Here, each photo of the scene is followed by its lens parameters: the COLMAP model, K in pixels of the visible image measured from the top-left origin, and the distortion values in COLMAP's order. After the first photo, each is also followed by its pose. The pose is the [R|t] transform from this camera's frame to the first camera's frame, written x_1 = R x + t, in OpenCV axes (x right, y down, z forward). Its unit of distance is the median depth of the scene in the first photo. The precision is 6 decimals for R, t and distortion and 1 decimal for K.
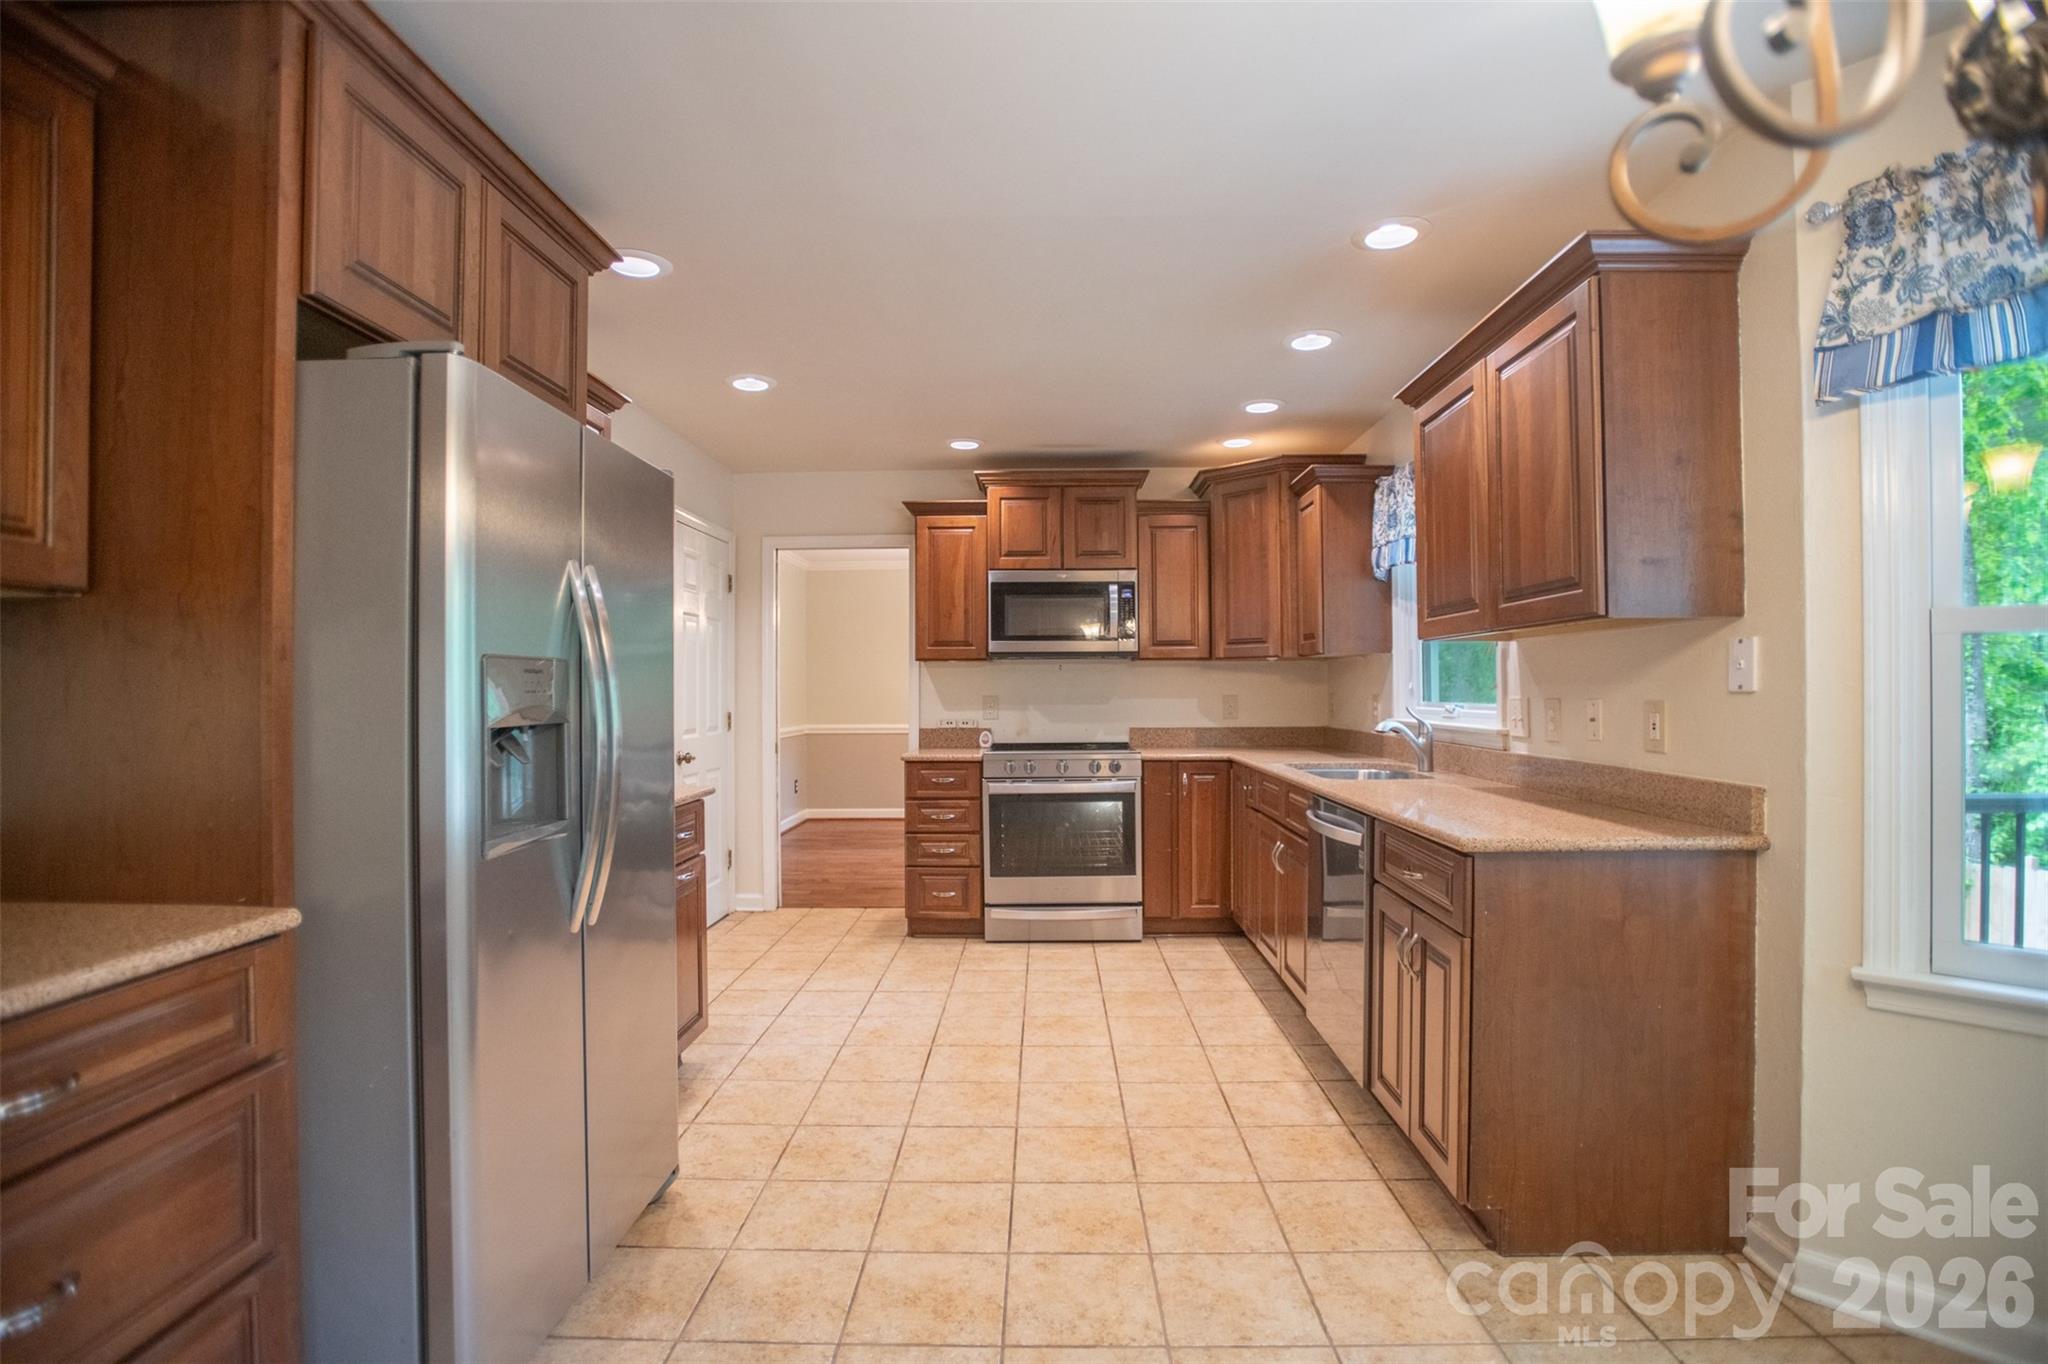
lens RADIAL K [[982.1, 0, 1029.8], [0, 982.1, 683.5], [0, 0, 1]] dist [-0.073475, 0.031593]
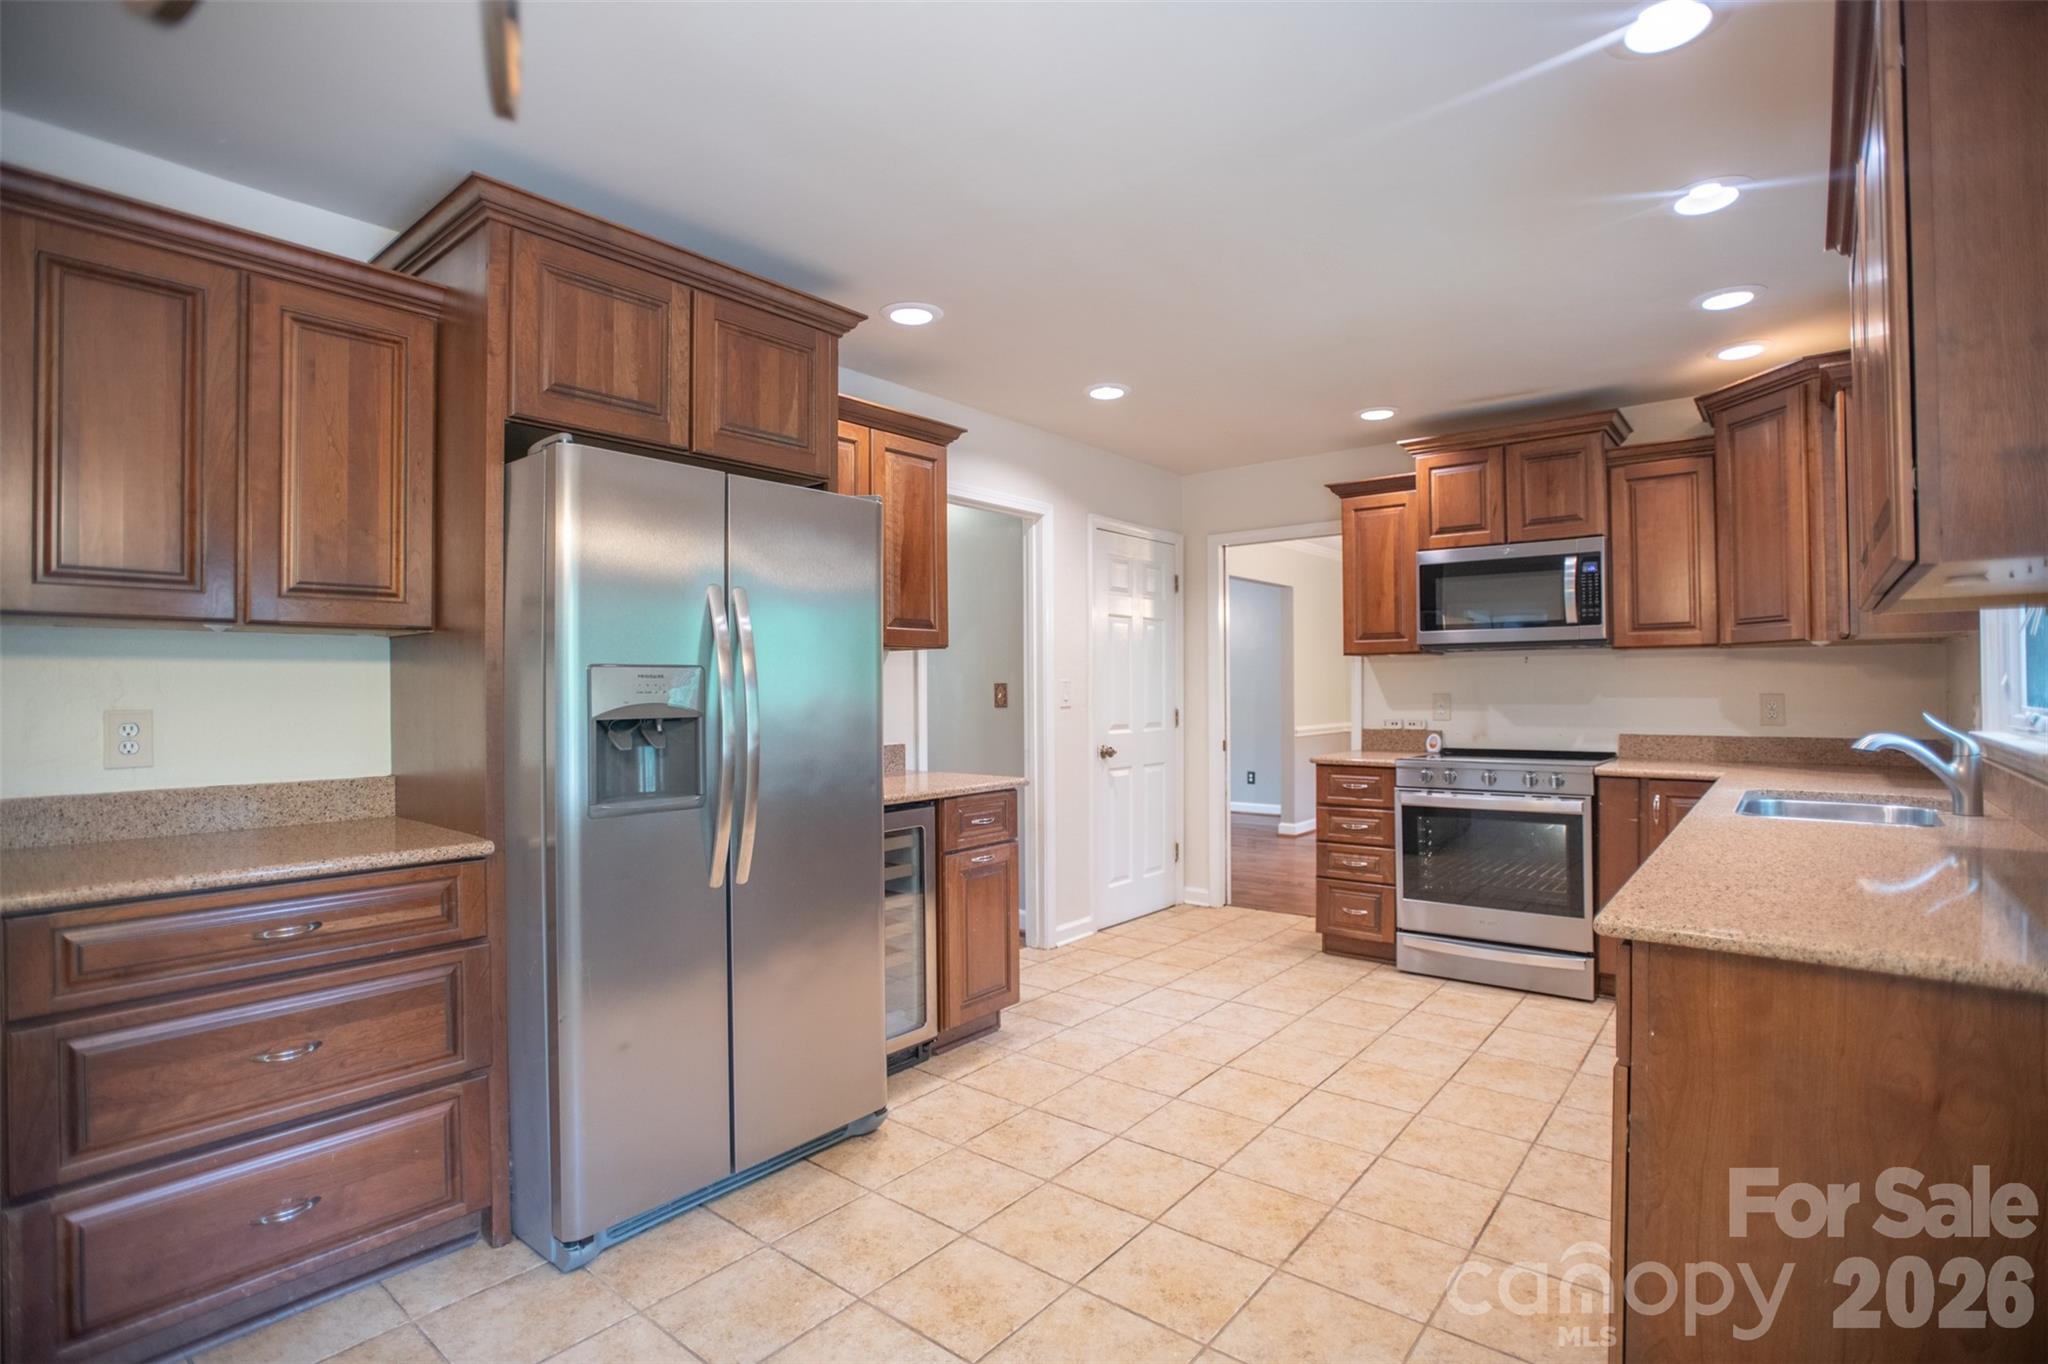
lens RADIAL K [[982.1, 0, 1029.8], [0, 982.1, 683.5], [0, 0, 1]] dist [-0.073475, 0.031593]
pose [[0.786974, -0.003804, -0.616974, 0.262157], [0.006651, 0.999975, 0.002318, -0.001249], [0.616950, -0.005928, 0.786980, 0.115755]]
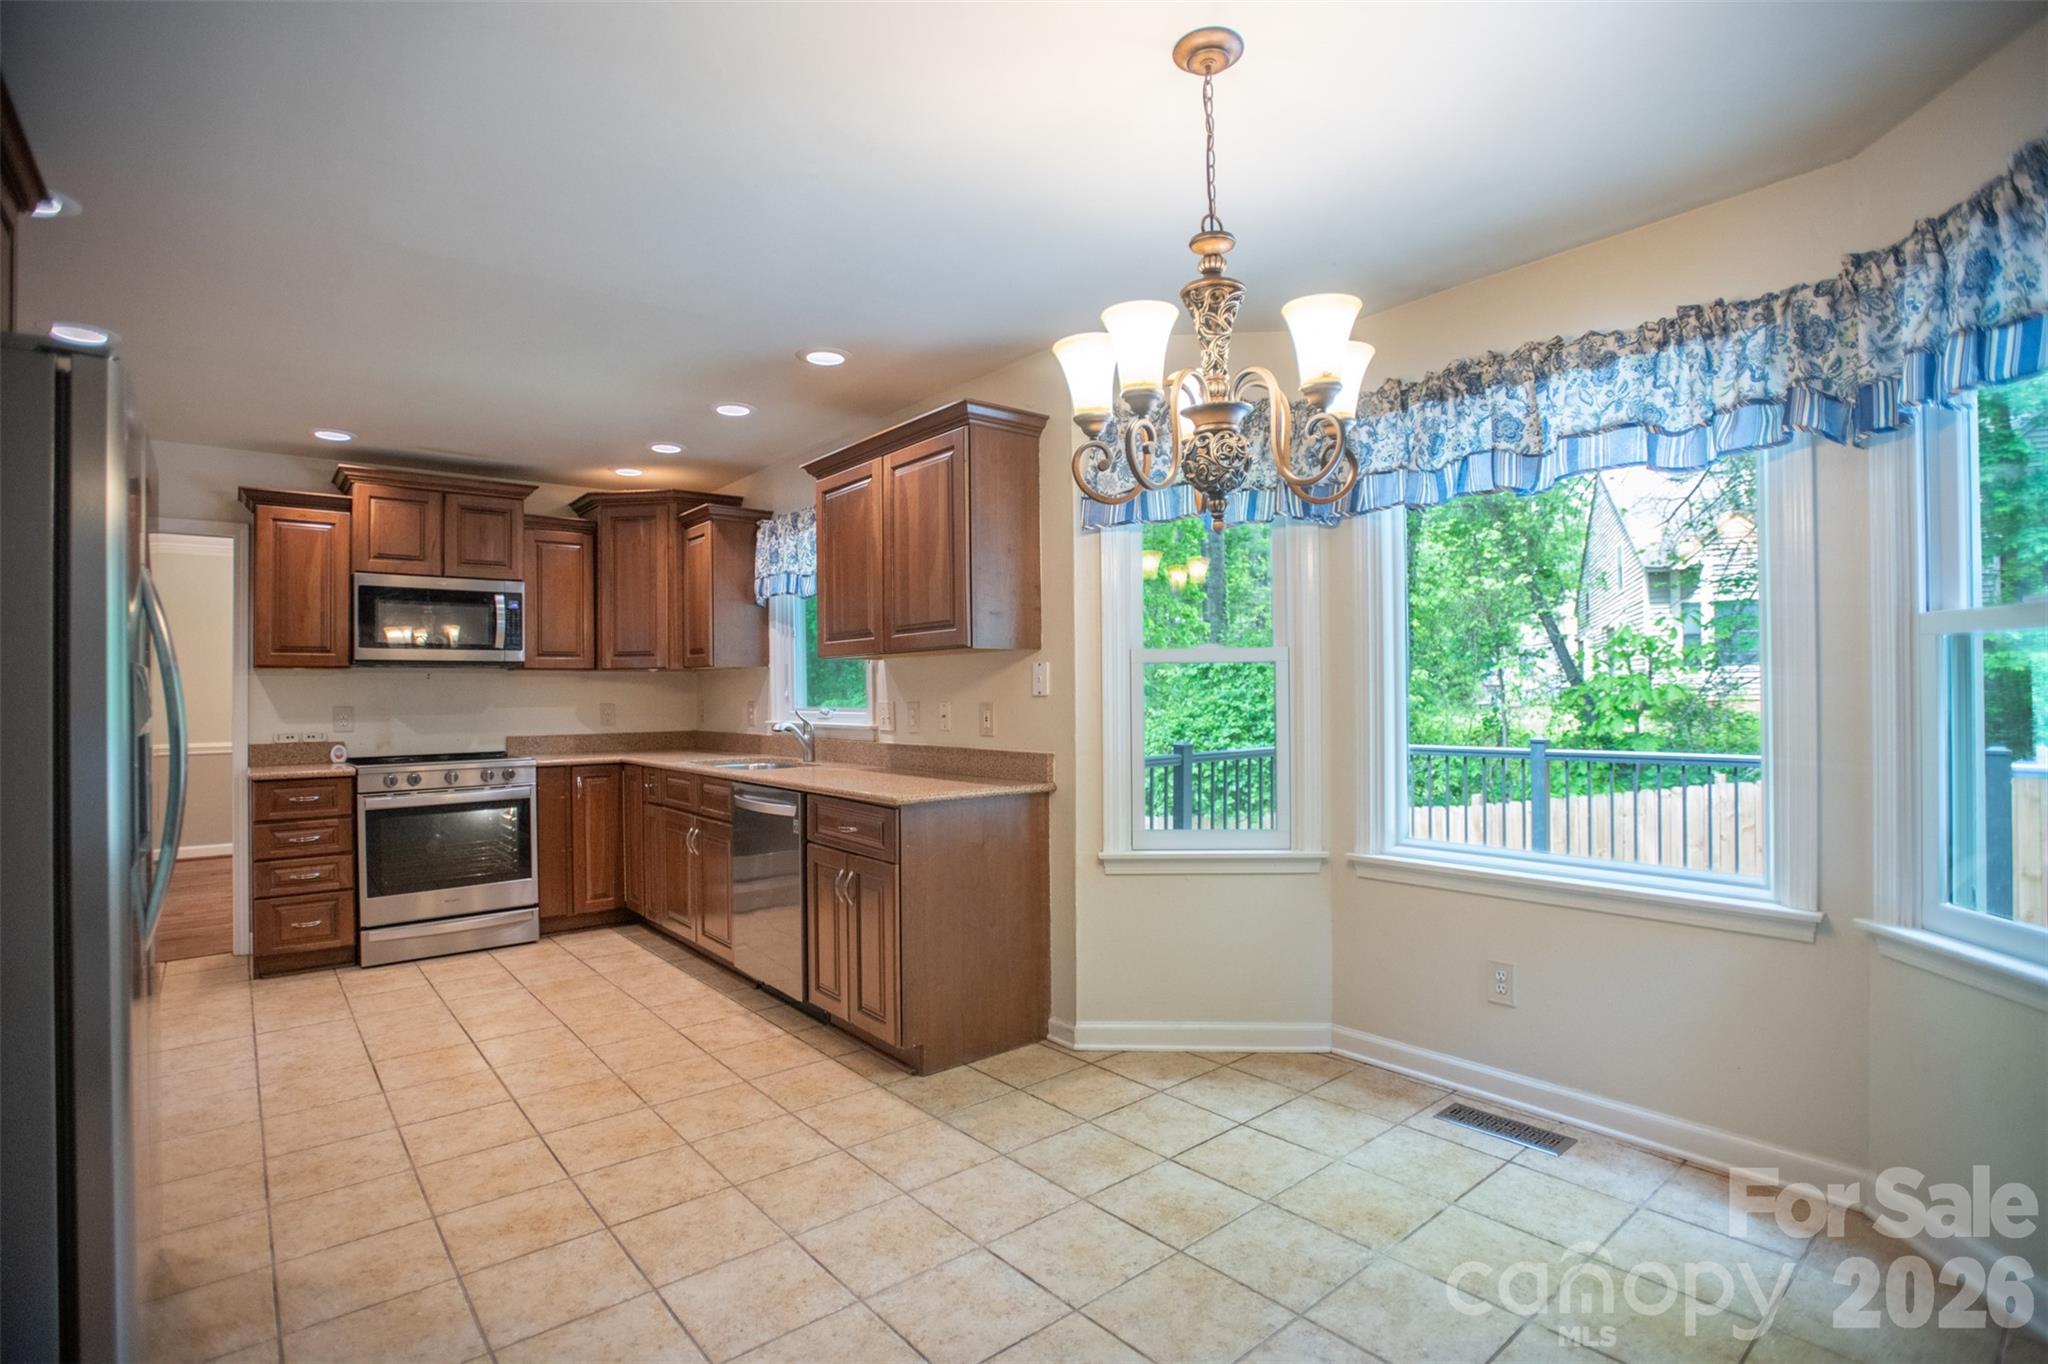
lens RADIAL K [[982.1, 0, 1029.8], [0, 982.1, 683.5], [0, 0, 1]] dist [-0.073475, 0.031593]
pose [[0.753599, 0.002579, 0.657329, -0.181962], [0.003690, 0.999960, -0.008153, 0.000732], [-0.657324, 0.008570, 0.753560, -0.125105]]
